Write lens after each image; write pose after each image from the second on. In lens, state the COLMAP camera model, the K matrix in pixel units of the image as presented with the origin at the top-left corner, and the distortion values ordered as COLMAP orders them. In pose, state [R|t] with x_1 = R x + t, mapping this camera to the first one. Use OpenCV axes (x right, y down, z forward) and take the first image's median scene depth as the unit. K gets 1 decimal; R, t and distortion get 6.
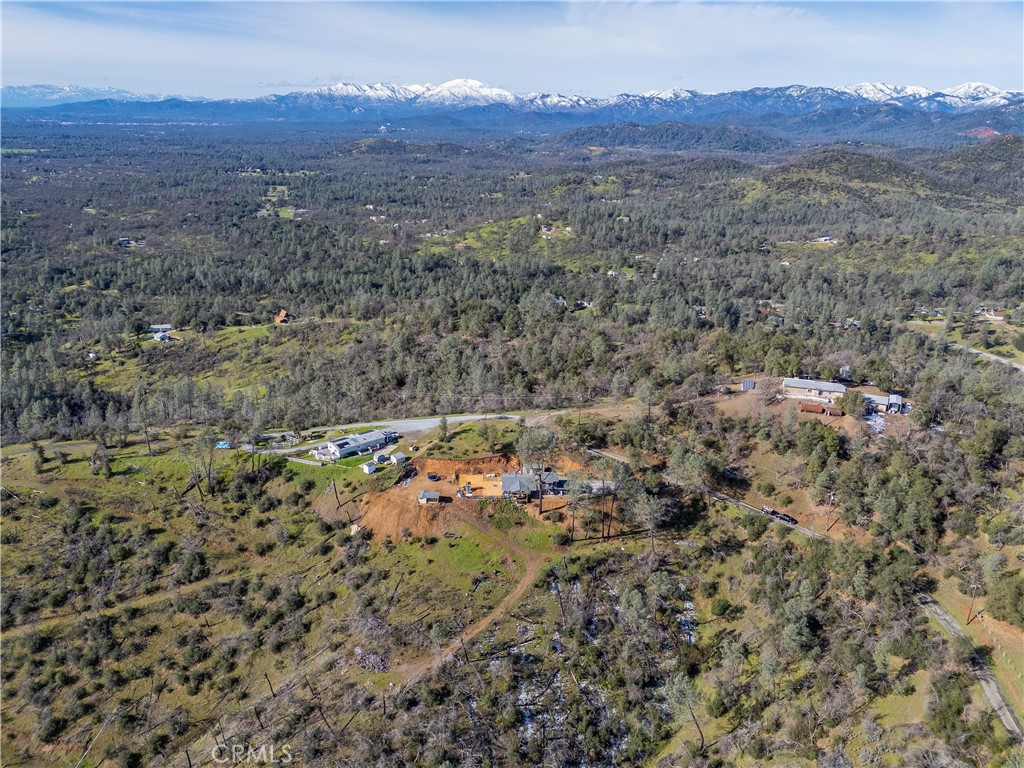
lens RADIAL K [[755.0, 0, 513.3], [0, 755.0, 380.8], [0, 0, 1]] dist [0.075873, -0.065541]
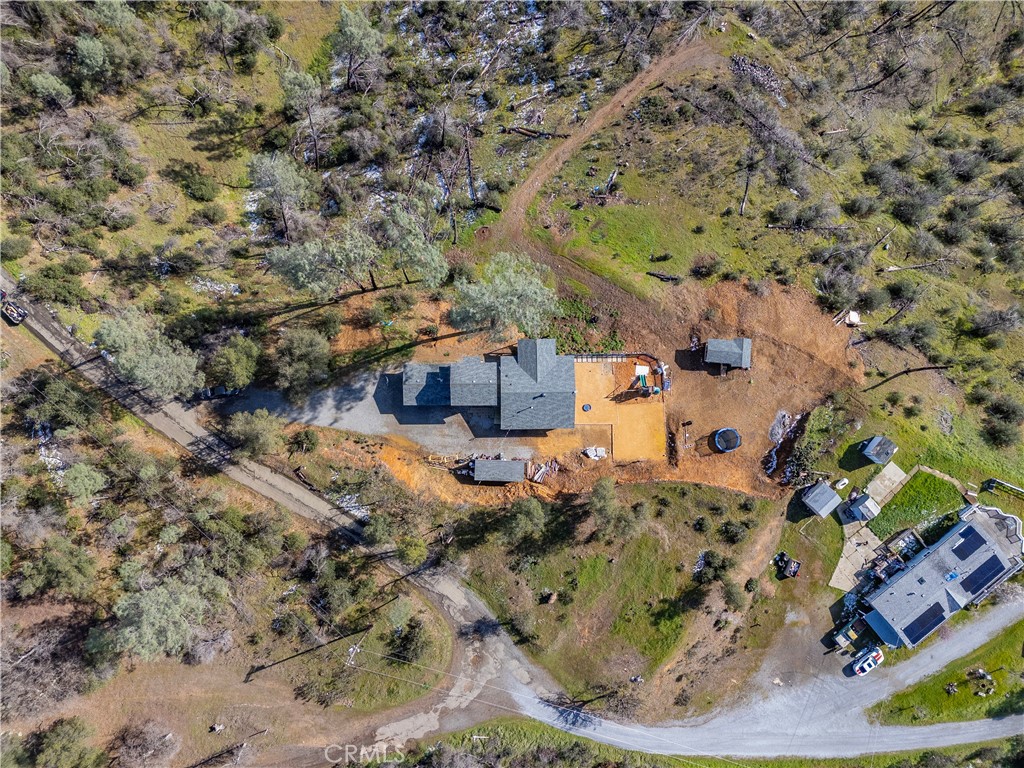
lens RADIAL K [[755.0, 0, 510.9], [0, 755.0, 385.9], [0, 0, 1]] dist [0.075873, -0.065541]
pose [[-0.999385, -0.029271, -0.019310, 0.028363], [-0.009091, -0.315574, 0.948857, -0.263807], [-0.033867, 0.948449, 0.315114, 0.765257]]
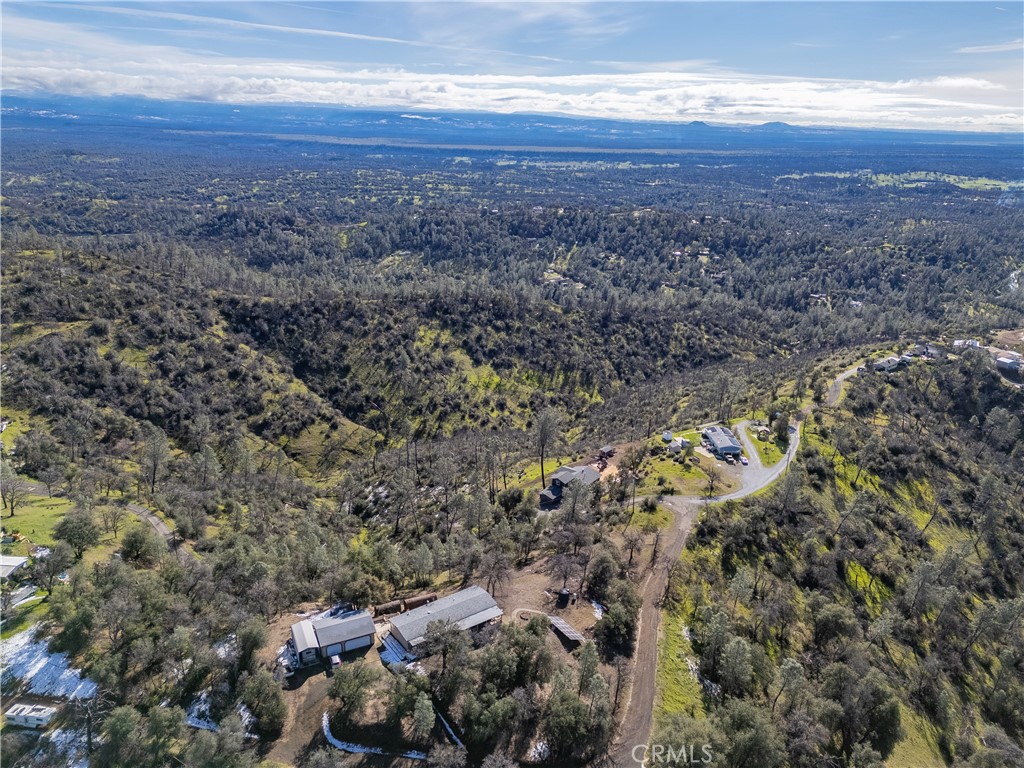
lens RADIAL K [[755.0, 0, 512.6], [0, 755.0, 383.3], [0, 0, 1]] dist [0.075873, -0.065541]
pose [[-0.621836, 0.238529, -0.745938, 0.736874], [-0.283900, 0.819040, 0.498572, -0.421087], [0.729877, 0.521802, -0.441590, 1.190646]]
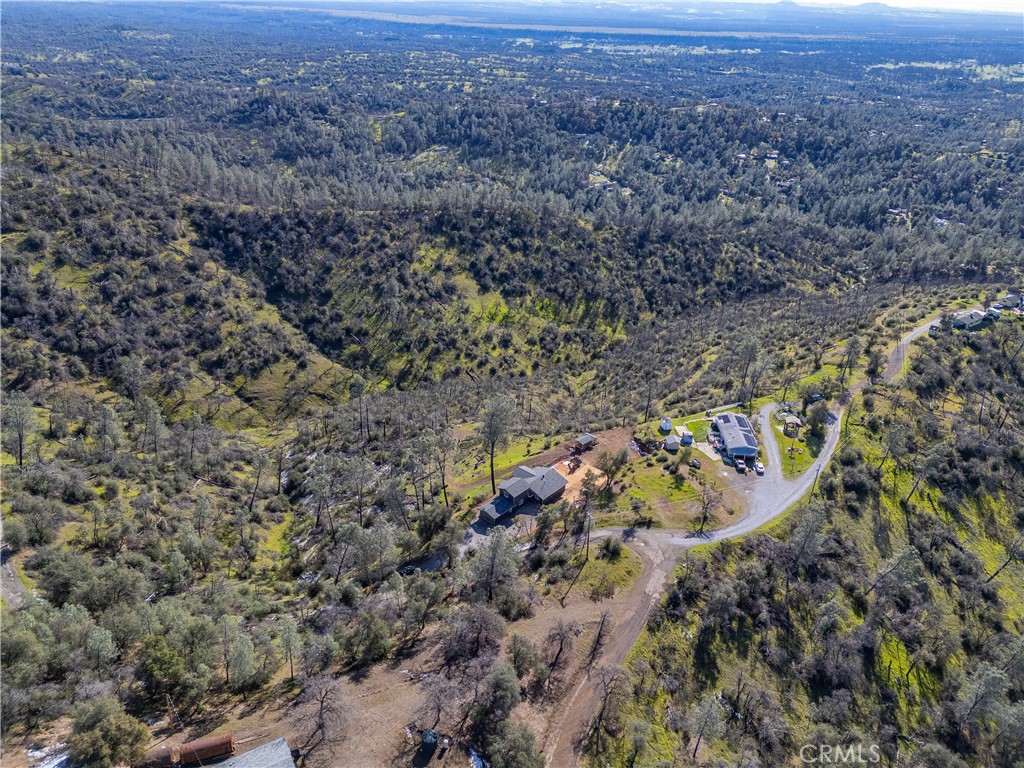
lens RADIAL K [[755.0, 0, 513.7], [0, 755.0, 383.9], [0, 0, 1]] dist [0.075873, -0.065541]
pose [[-0.684223, 0.305812, -0.662056, 0.479154], [-0.276605, 0.731170, 0.623603, -0.398119], [0.674781, 0.609811, -0.415694, 1.124618]]
